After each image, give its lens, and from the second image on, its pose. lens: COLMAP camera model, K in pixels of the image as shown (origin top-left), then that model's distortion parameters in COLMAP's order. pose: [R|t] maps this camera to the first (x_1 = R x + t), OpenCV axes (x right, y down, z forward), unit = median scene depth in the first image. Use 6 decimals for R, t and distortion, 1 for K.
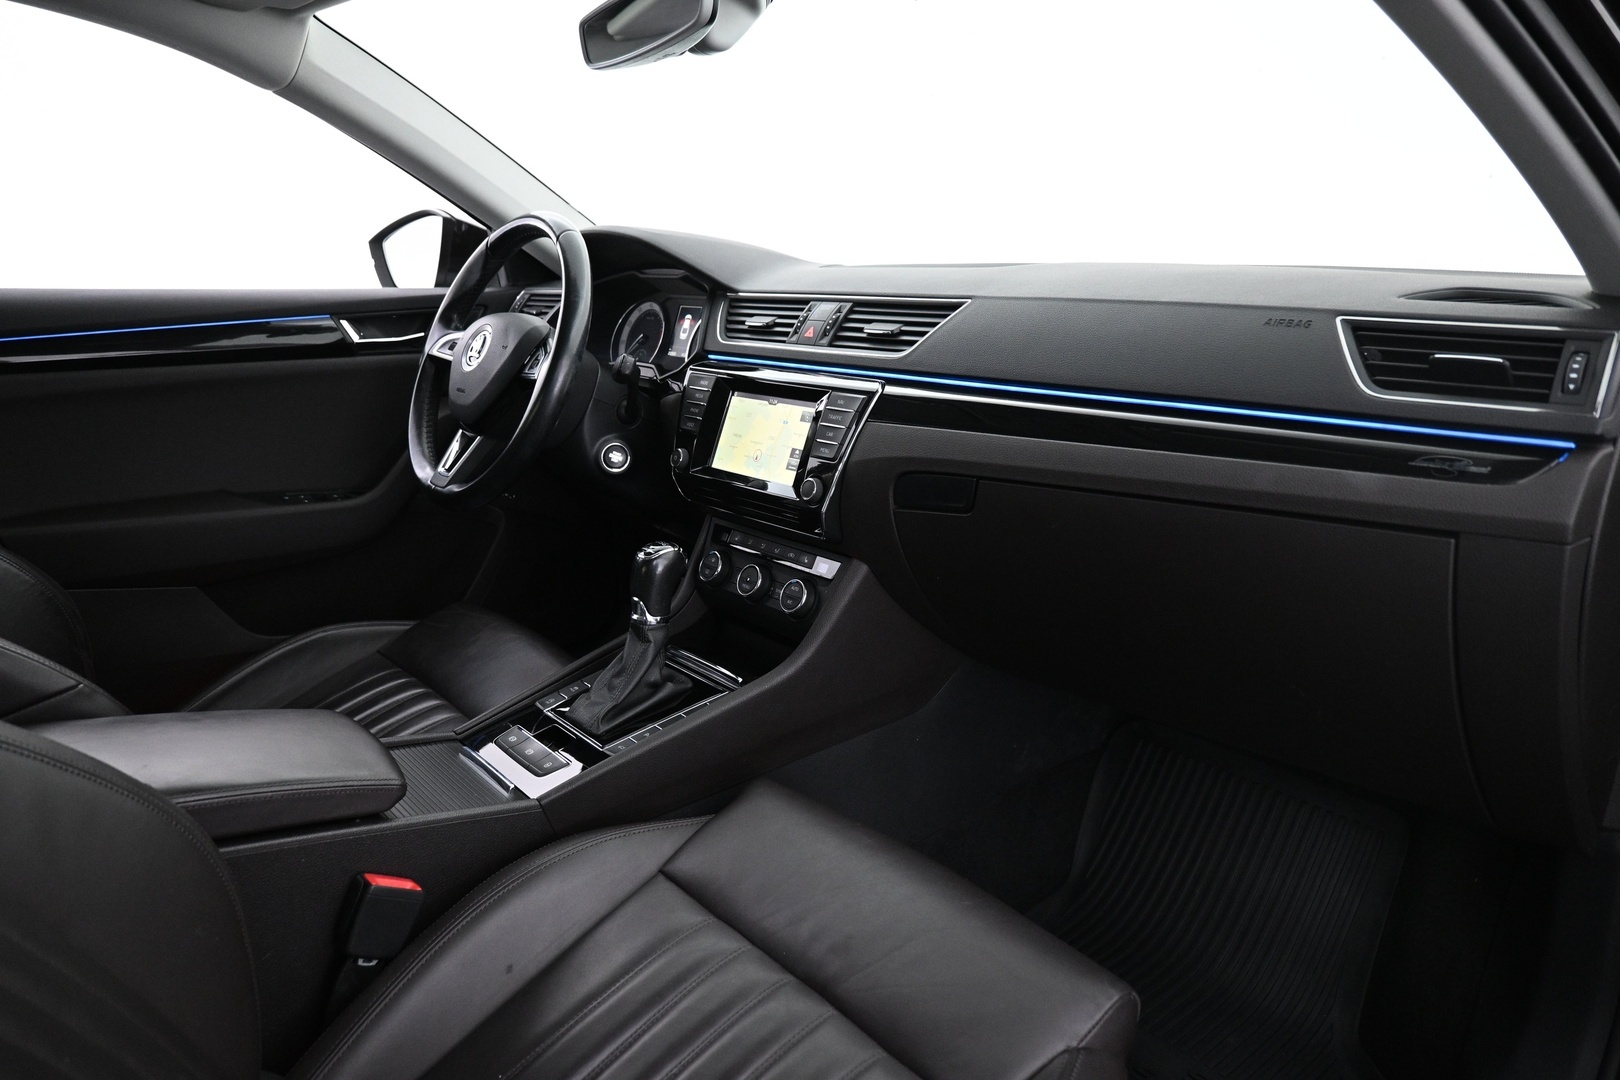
lens RADIAL K [[1096.1, 0, 810.0], [0, 1096.1, 540.0], [0, 0, 1]] dist [-0.003546, -0.003324]
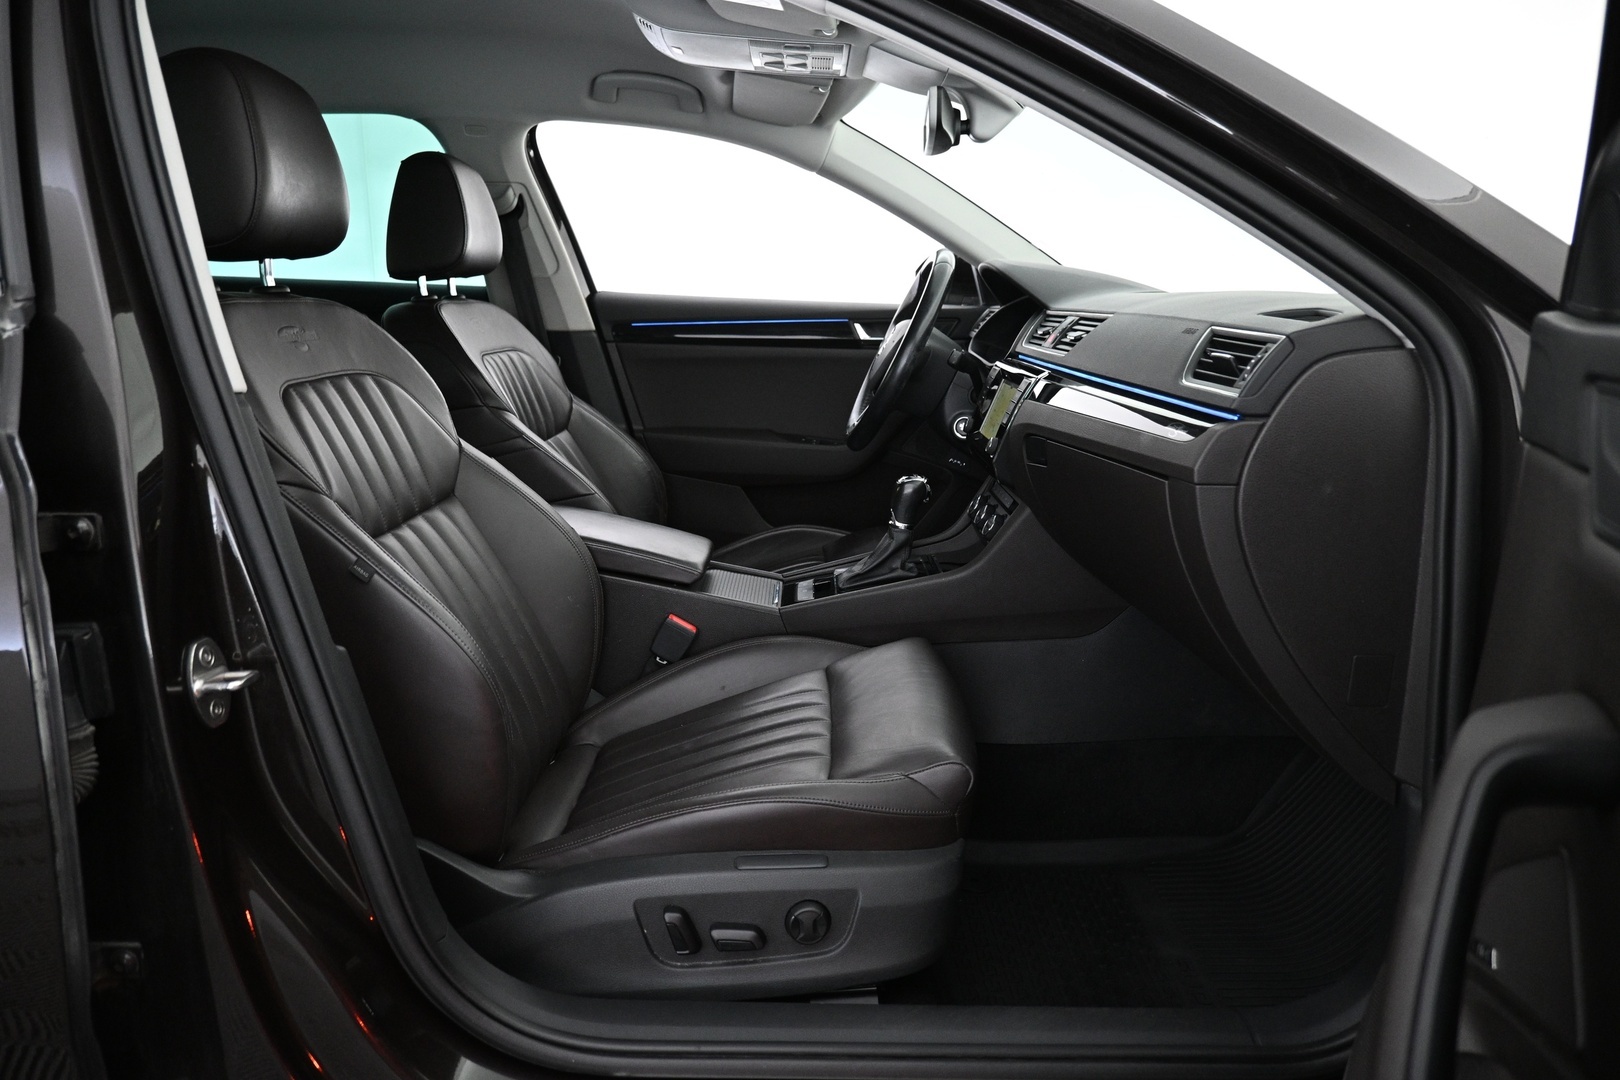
lens RADIAL K [[1096.1, 0, 810.0], [0, 1096.1, 540.0], [0, 0, 1]] dist [-0.003546, -0.003324]
pose [[0.772680, 0.162876, -0.613545, 0.666331], [-0.182509, 0.982714, 0.031033, 0.068564], [0.607994, 0.087999, 0.789050, -0.227766]]
